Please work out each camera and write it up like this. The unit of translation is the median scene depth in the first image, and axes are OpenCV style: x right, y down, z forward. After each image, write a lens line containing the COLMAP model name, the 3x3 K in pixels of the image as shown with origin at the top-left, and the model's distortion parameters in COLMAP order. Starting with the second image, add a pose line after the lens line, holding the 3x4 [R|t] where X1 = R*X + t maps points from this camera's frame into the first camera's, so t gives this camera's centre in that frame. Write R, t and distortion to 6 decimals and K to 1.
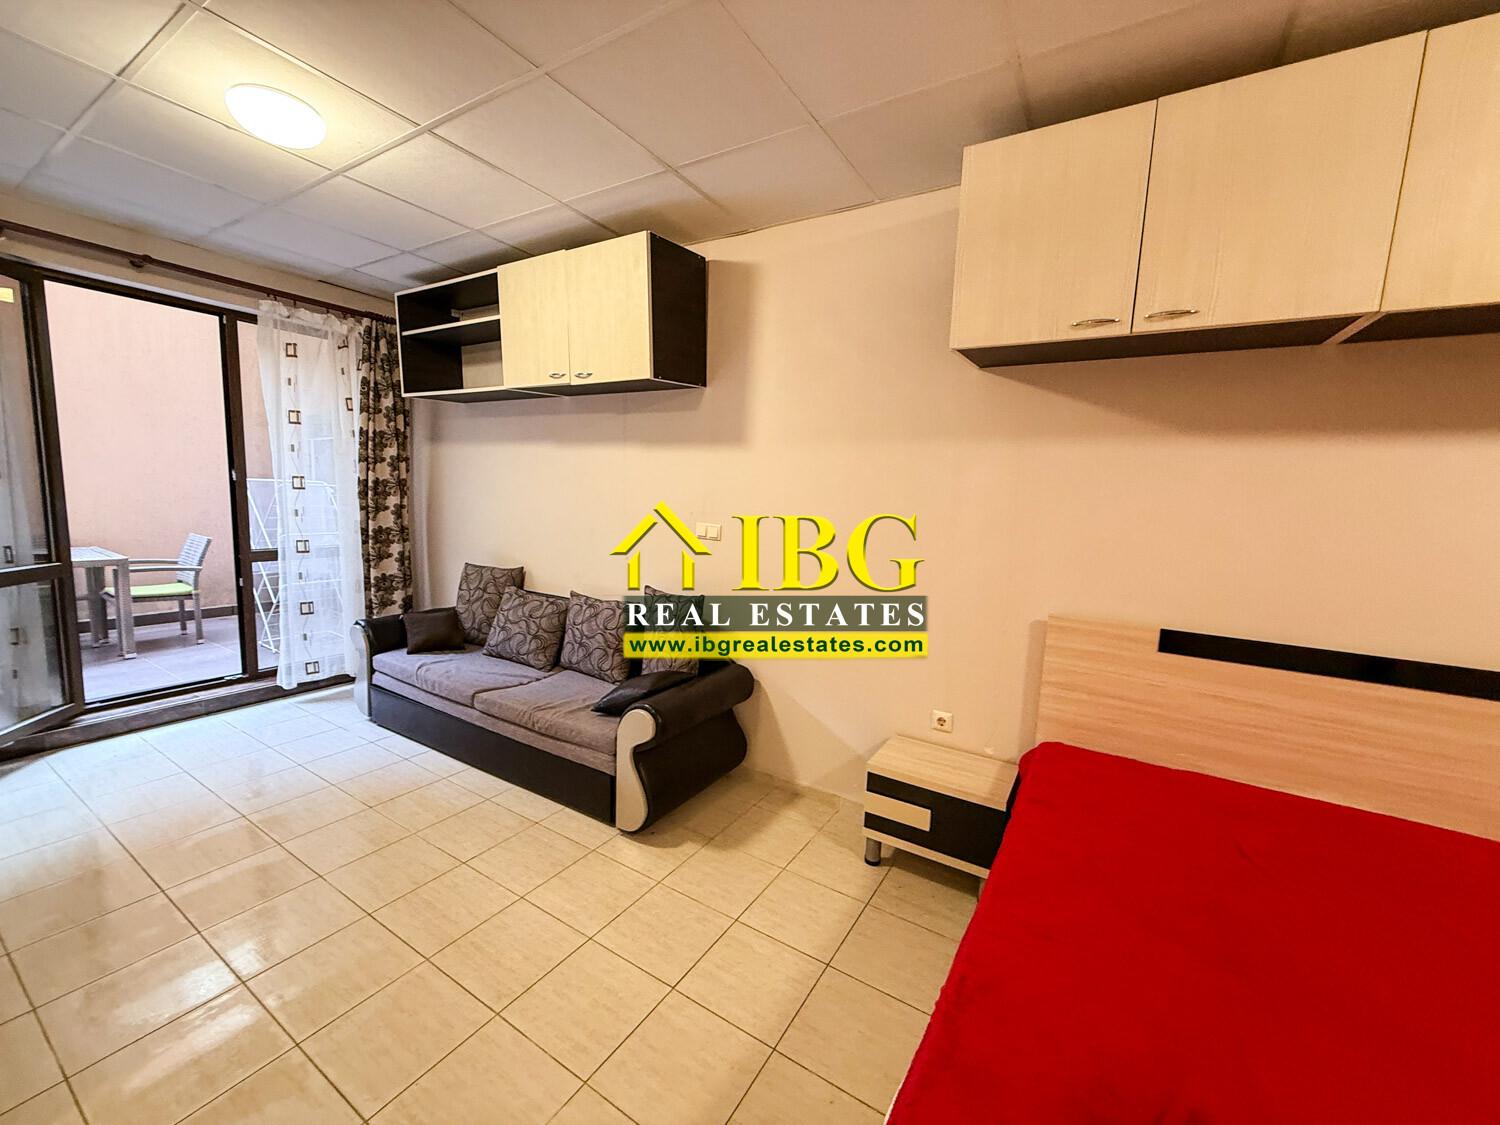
lens RADIAL K [[597.9, 0, 746.3], [0, 597.9, 563.4], [0, 0, 1]] dist [0.000498, -0.000209]
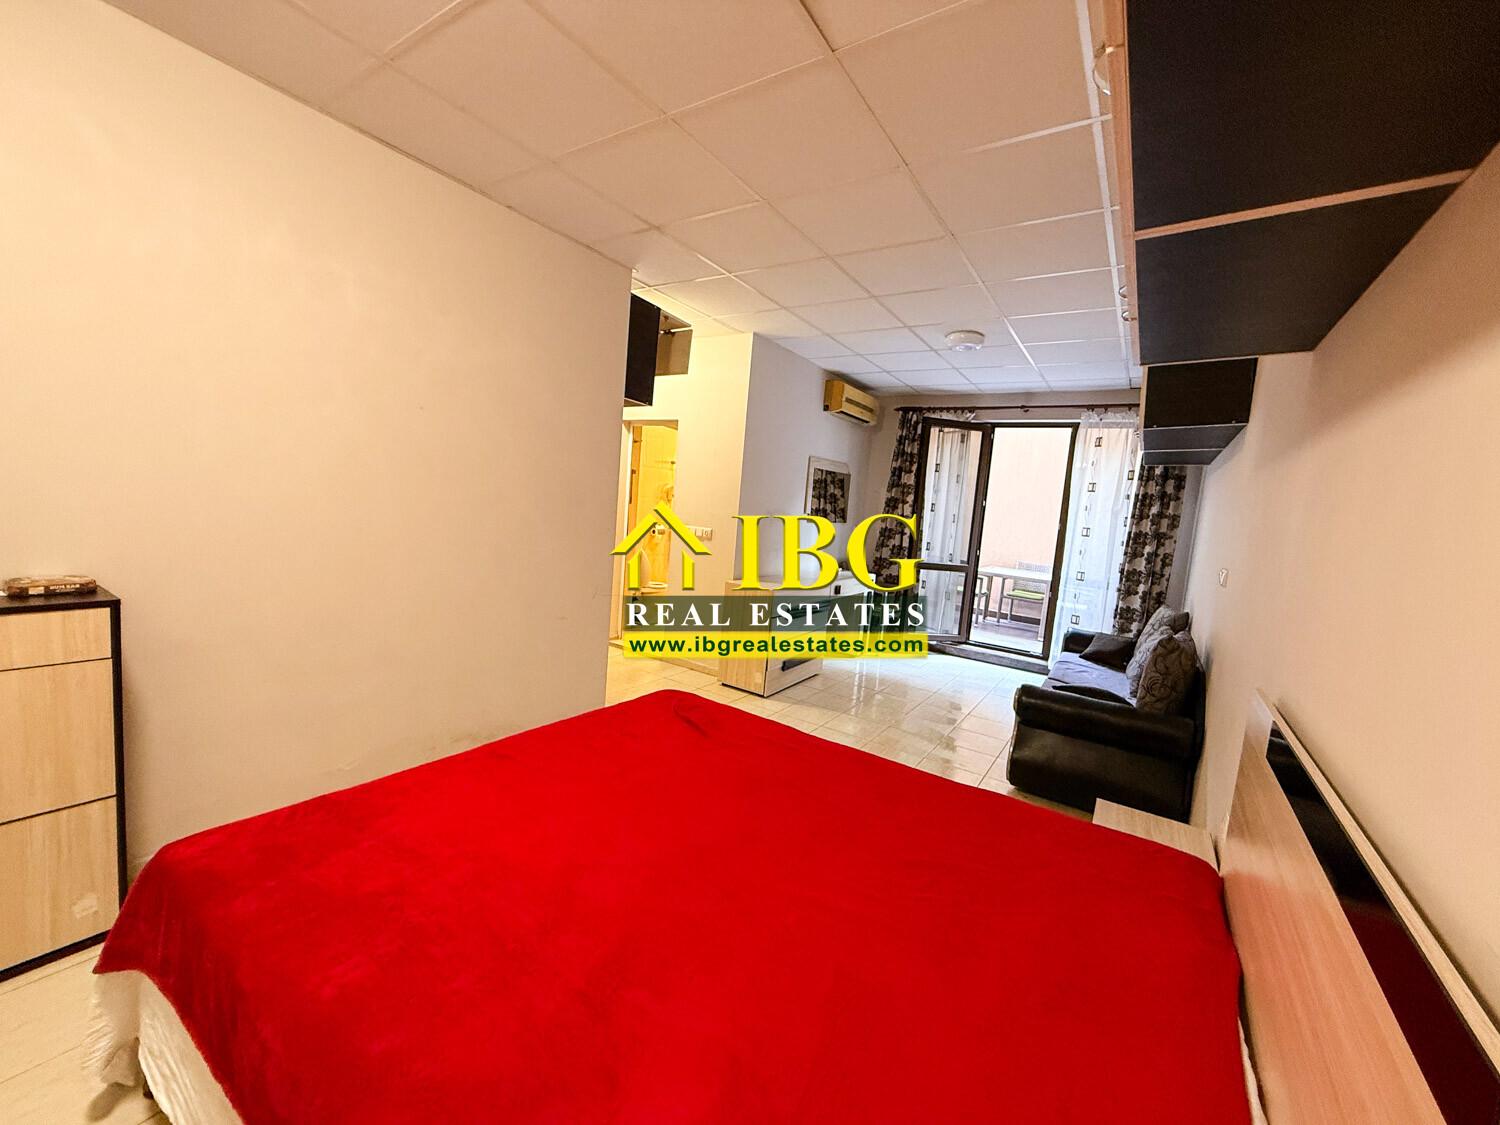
lens RADIAL K [[597.9, 0, 745.8], [0, 597.9, 561.8], [0, 0, 1]] dist [0.000498, -0.000209]
pose [[-0.028220, 0.056220, -0.998020, 0.799080], [-0.203610, 0.977162, 0.060802, 0.015904], [0.978645, 0.204923, -0.016129, 0.265124]]
